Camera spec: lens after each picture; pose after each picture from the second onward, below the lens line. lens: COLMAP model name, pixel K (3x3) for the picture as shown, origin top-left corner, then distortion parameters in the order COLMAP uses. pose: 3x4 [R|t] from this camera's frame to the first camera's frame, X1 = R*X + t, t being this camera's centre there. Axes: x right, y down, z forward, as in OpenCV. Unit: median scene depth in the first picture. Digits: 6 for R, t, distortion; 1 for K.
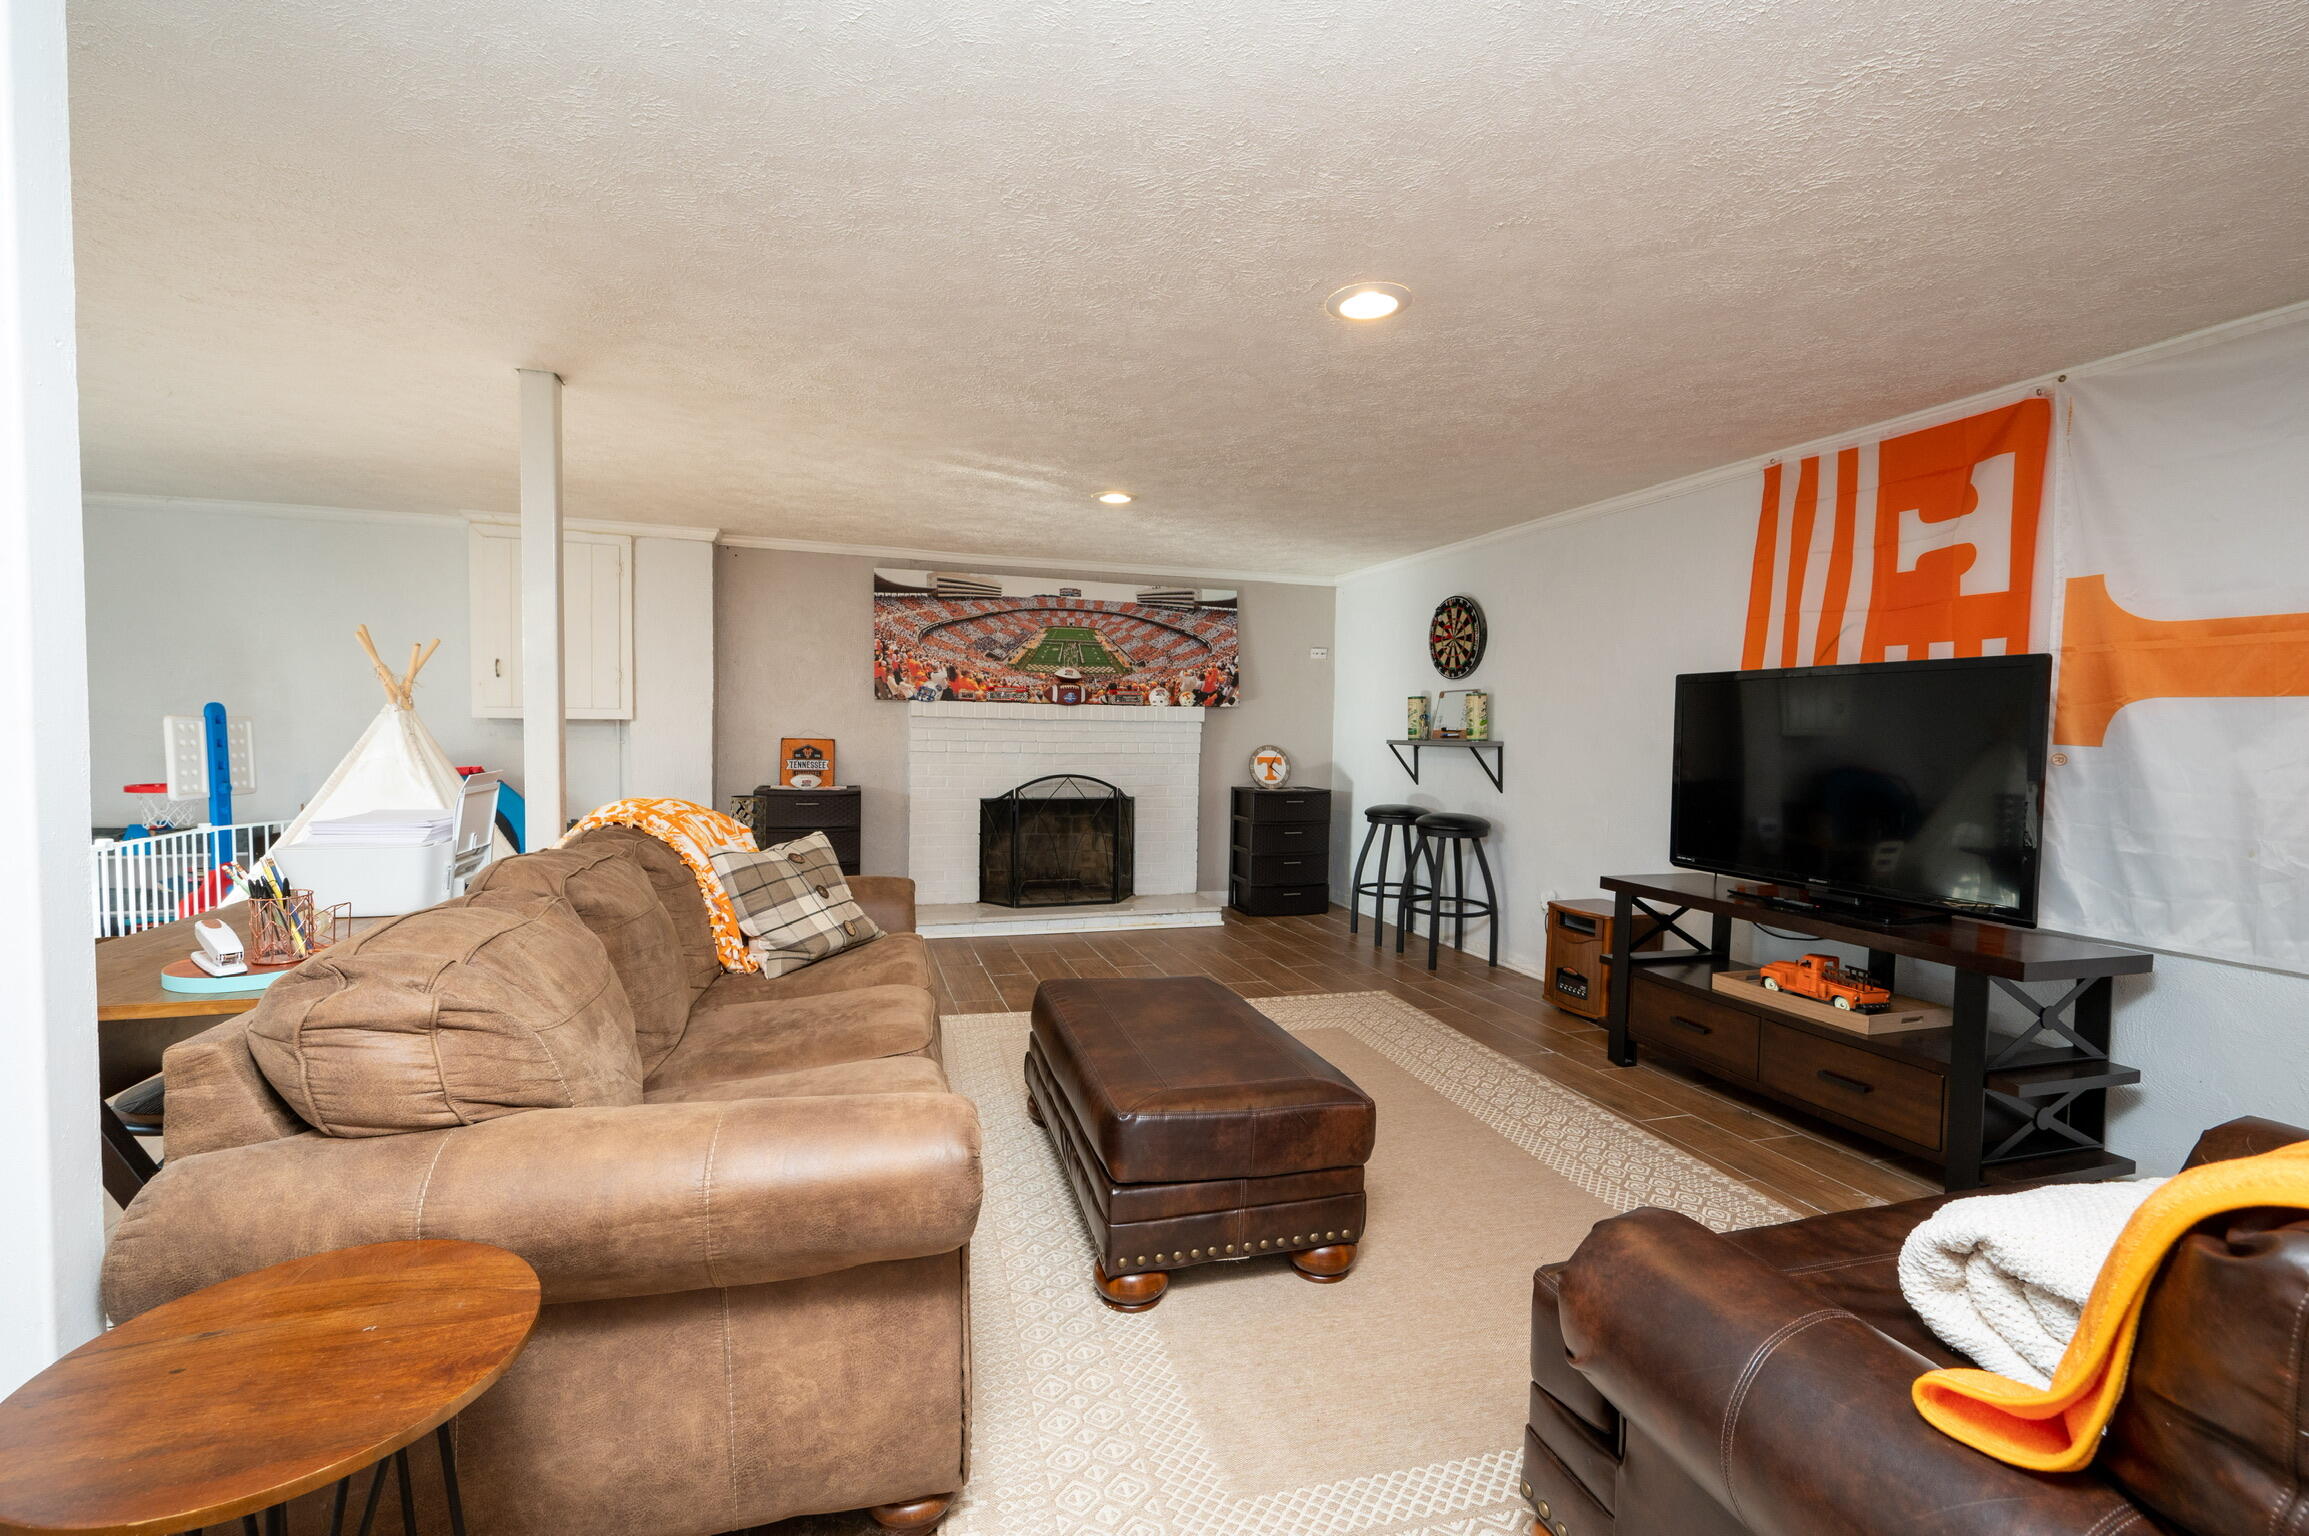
lens RADIAL K [[975.9, 0, 1159.0], [0, 975.9, 774.0], [0, 0, 1]] dist [0.001608, 0.001483]
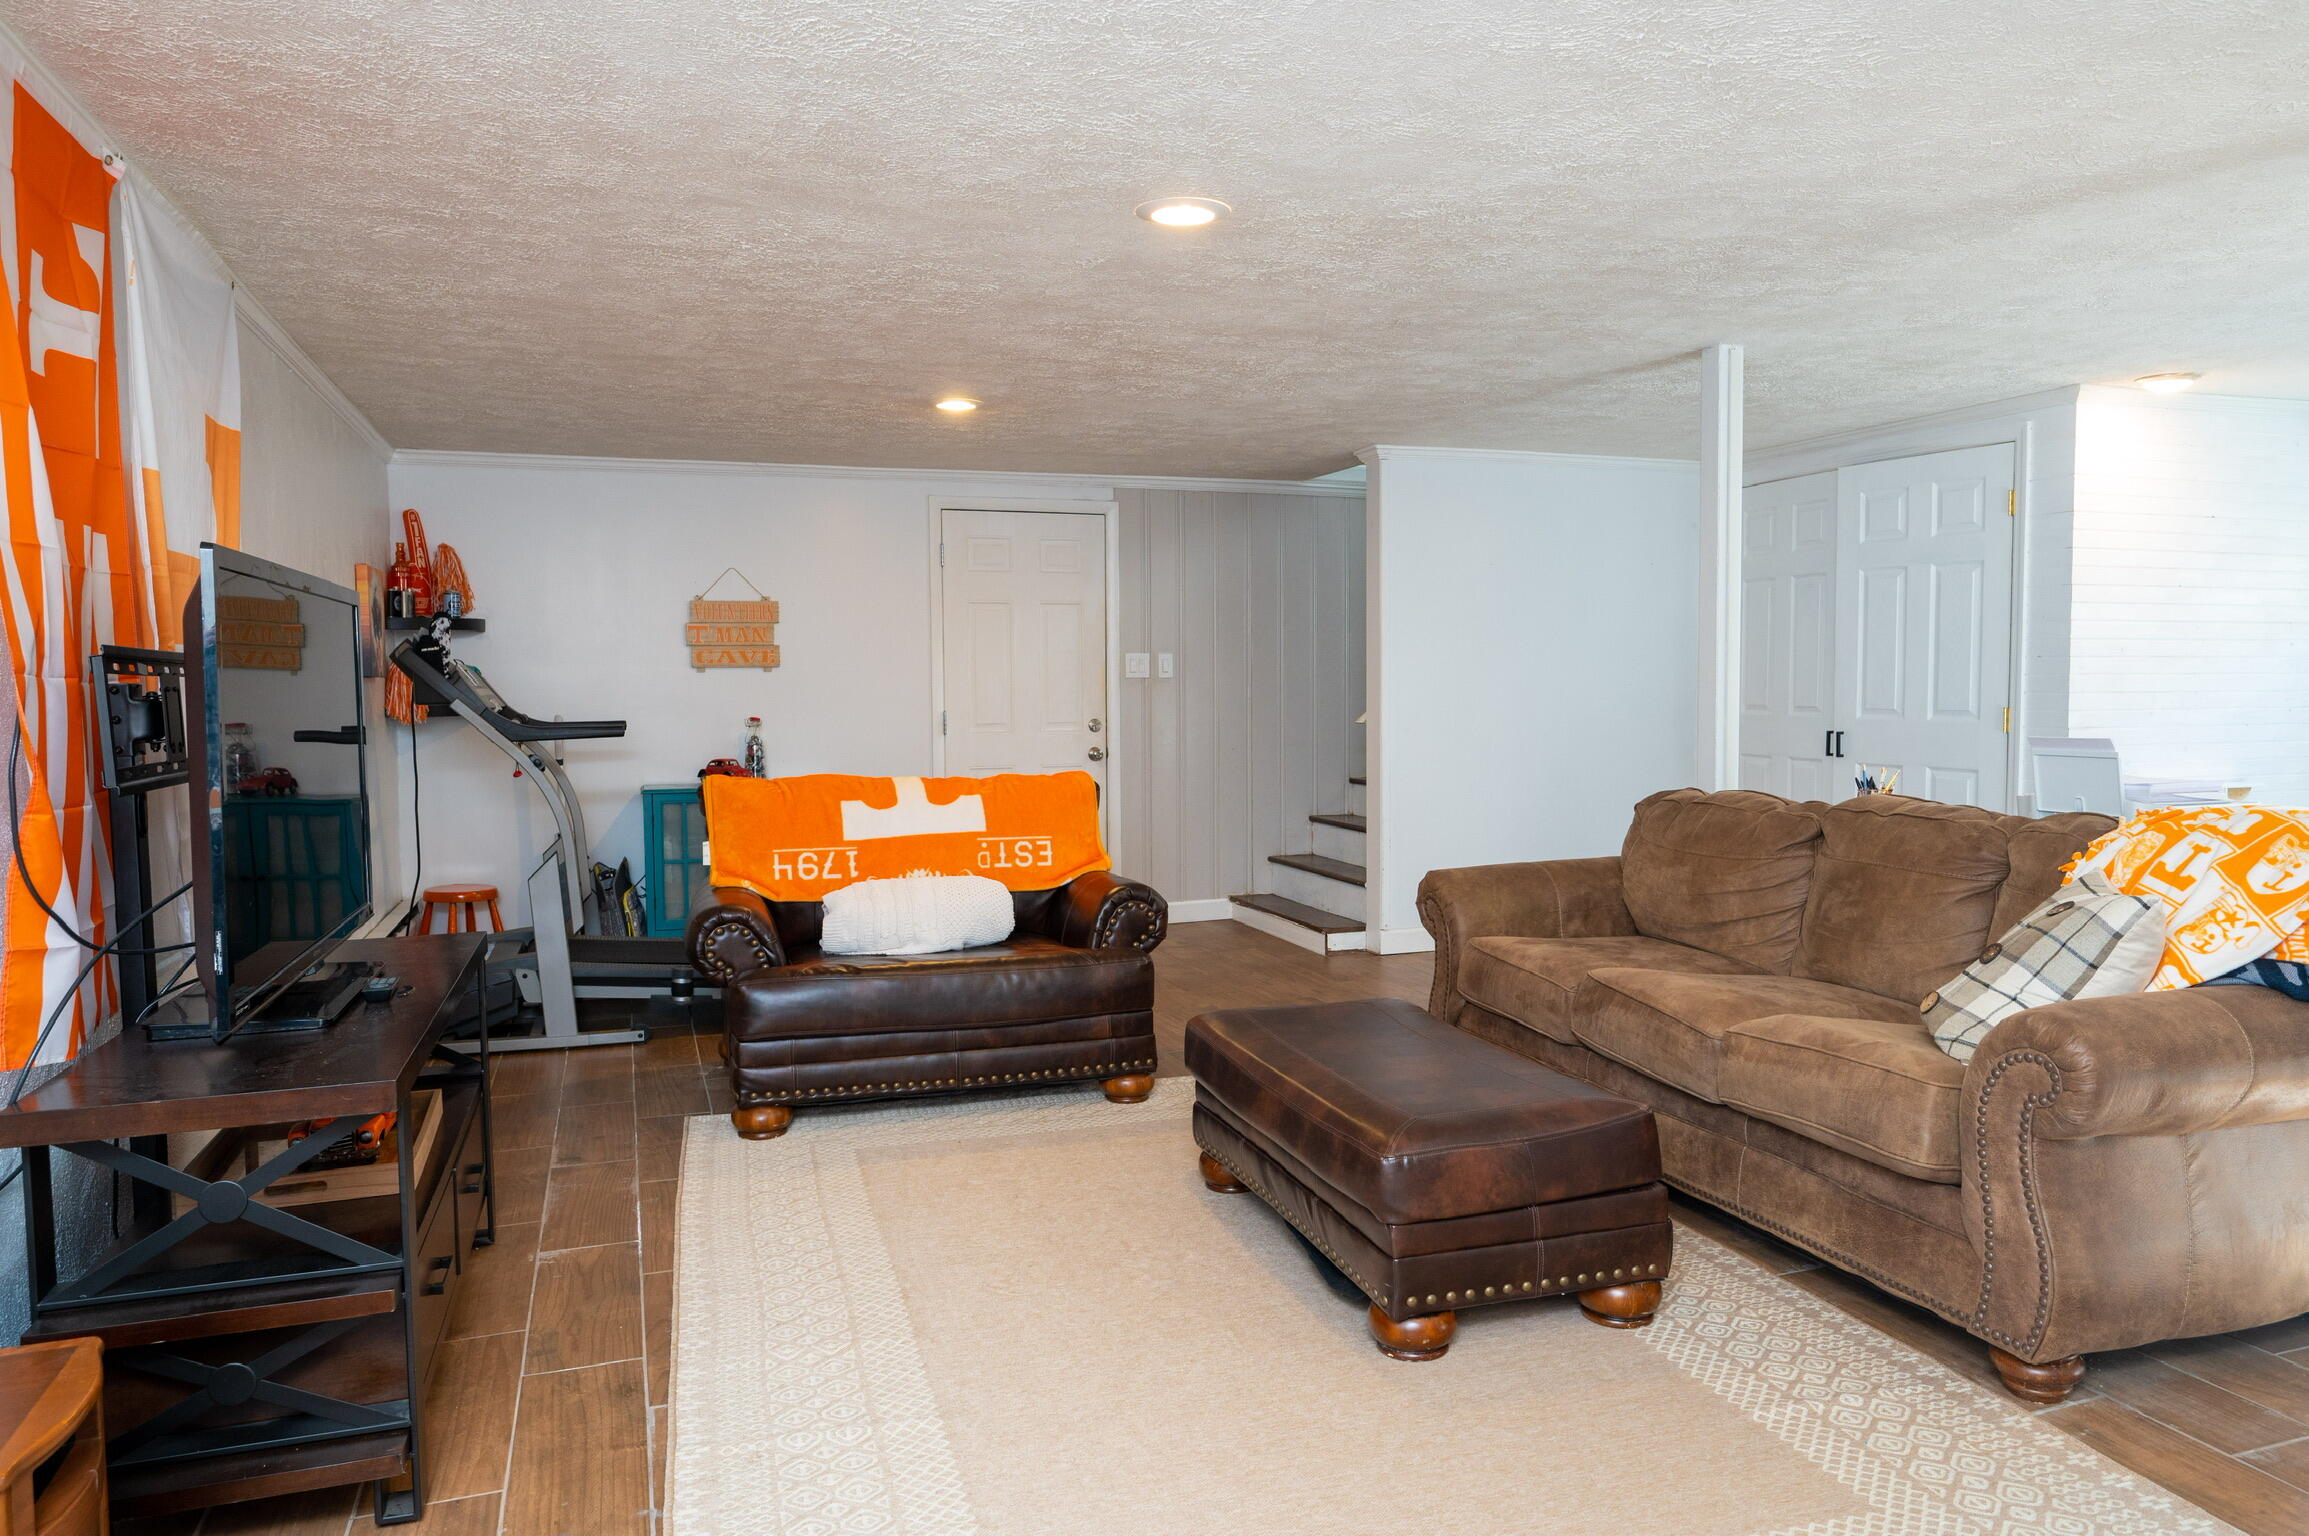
lens RADIAL K [[1545.3, 0, 1155.4], [0, 1545.3, 772.8], [0, 0, 1]] dist [-0.004742, 0.006555]
pose [[-0.999151, -0.010127, -0.039932, 0.110652], [-0.014339, 0.994194, 0.106643, -0.048309], [0.038621, 0.107125, -0.993495, 0.938785]]
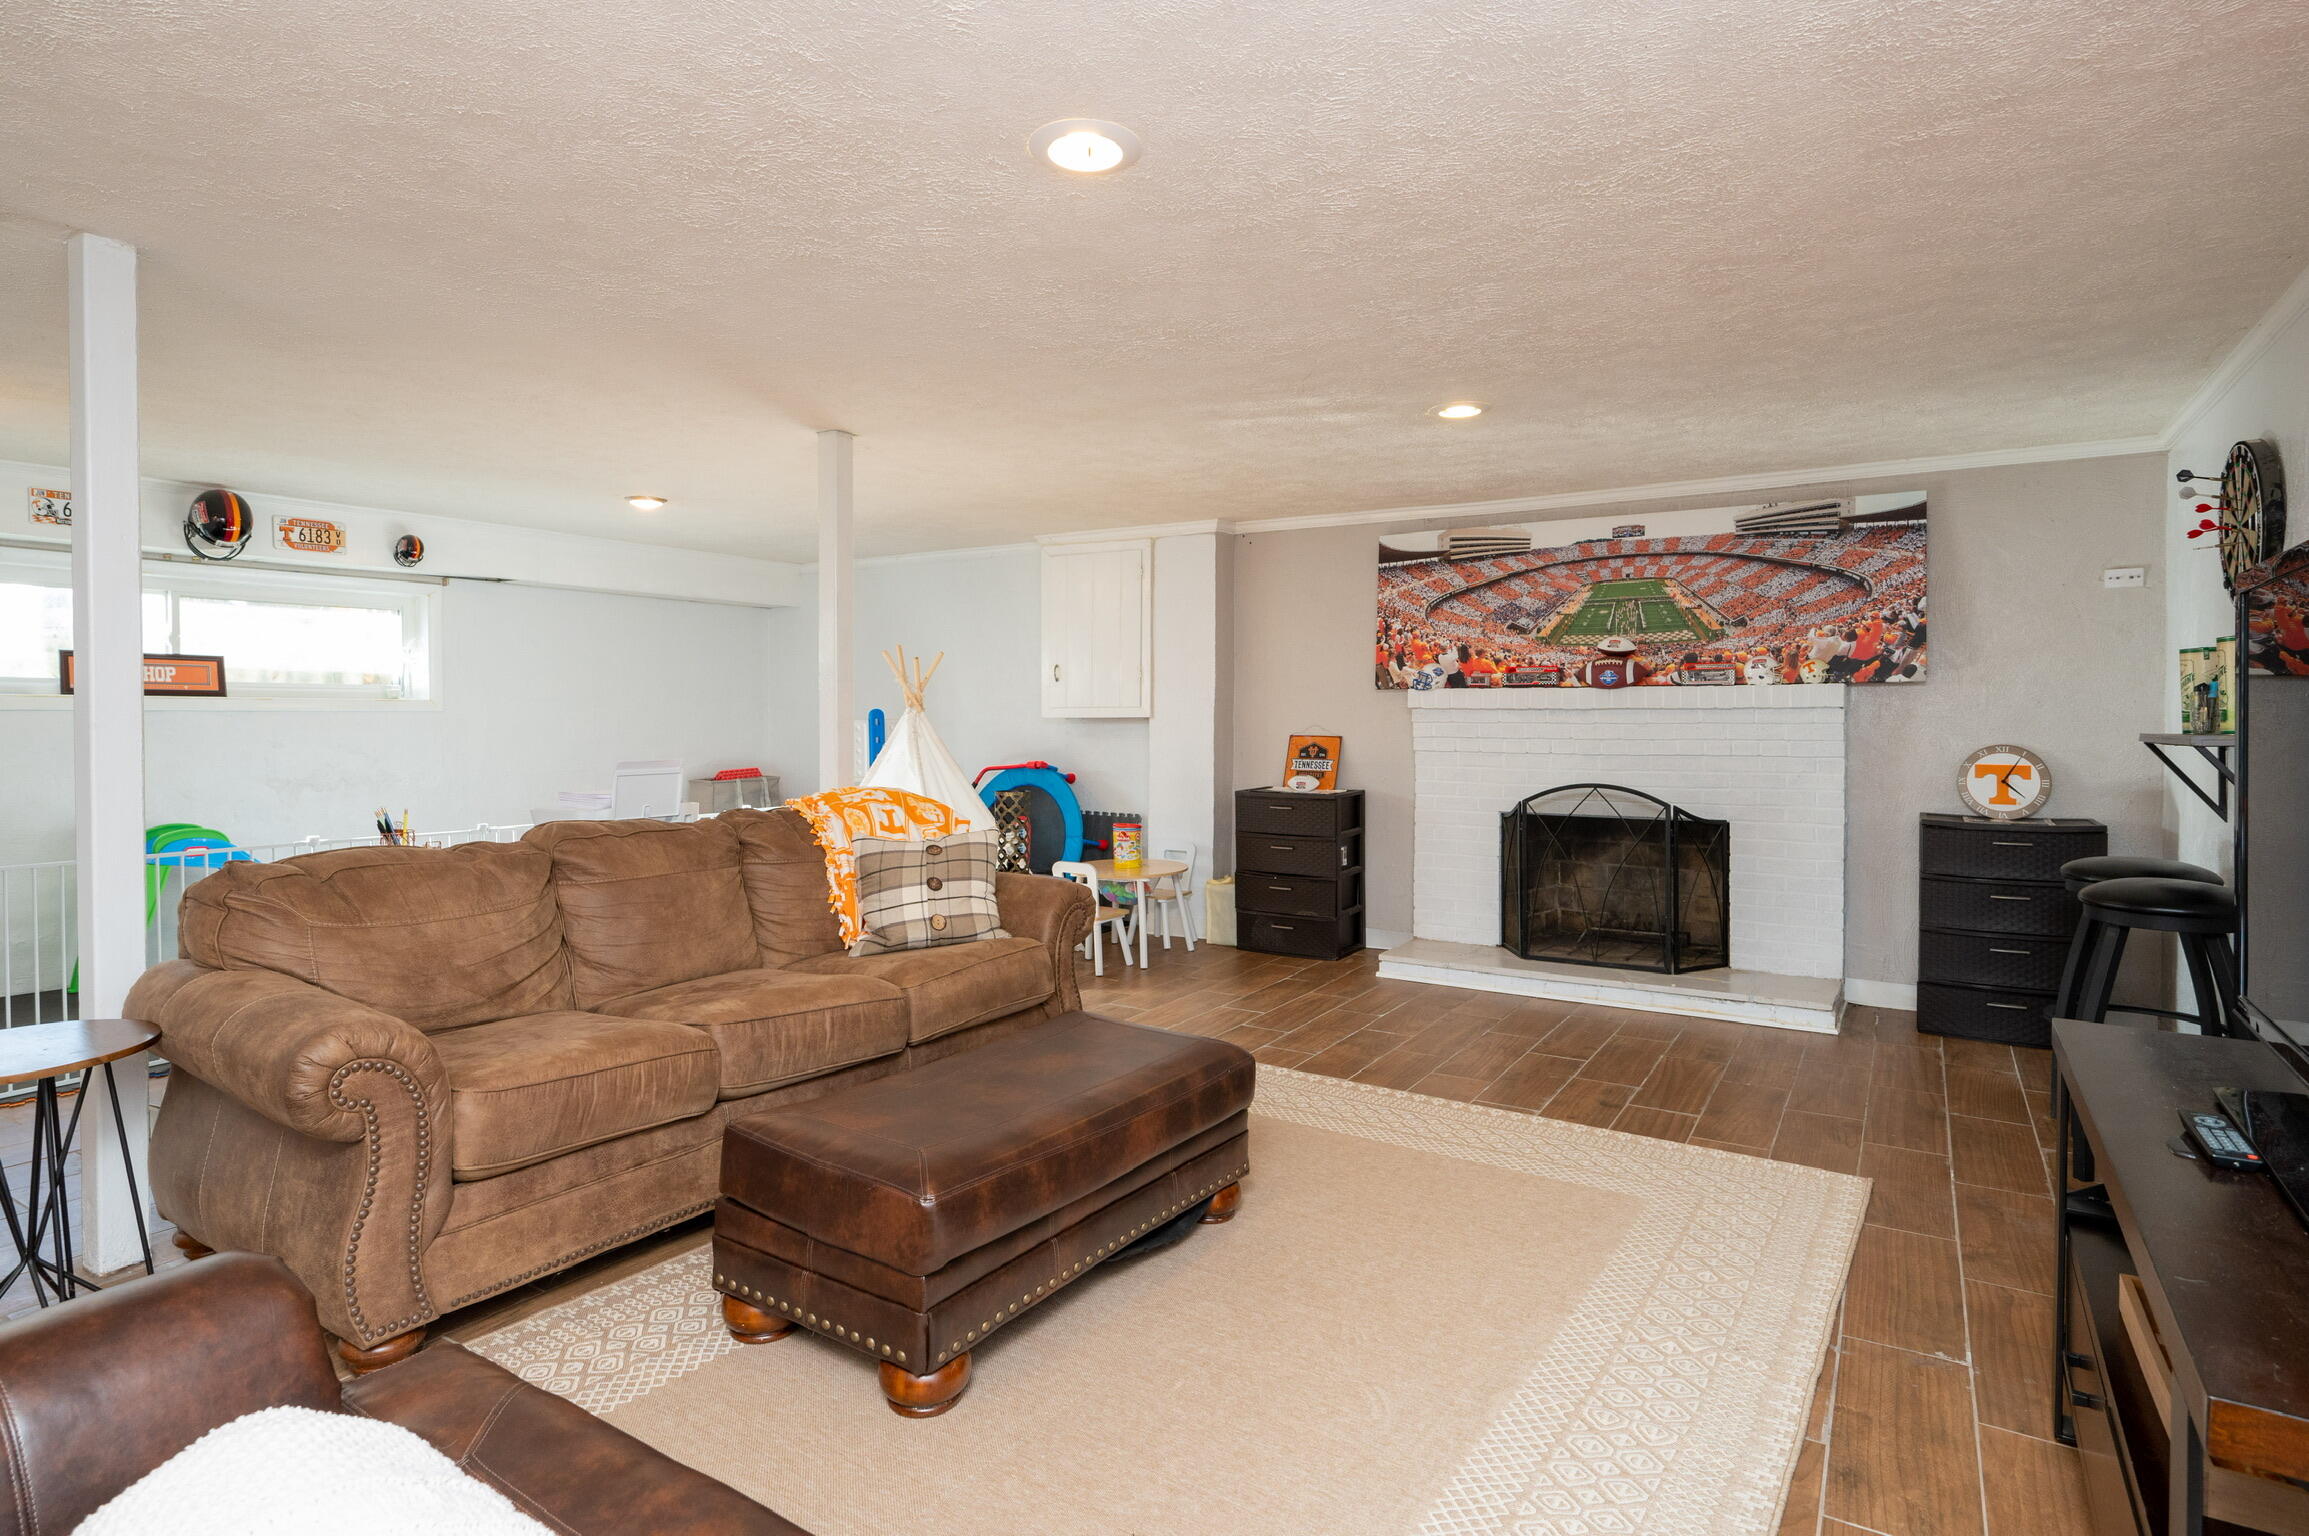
lens RADIAL K [[1186.9, 0, 1151.8], [0, 1186.9, 742.8], [0, 0, 1]] dist [-0.003318, -0.000497]
pose [[0.648851, 0.000977, -0.760915, 0.356865], [-0.025807, 0.999452, -0.020723, -0.003289], [0.760478, 0.033083, 0.648521, 0.175477]]
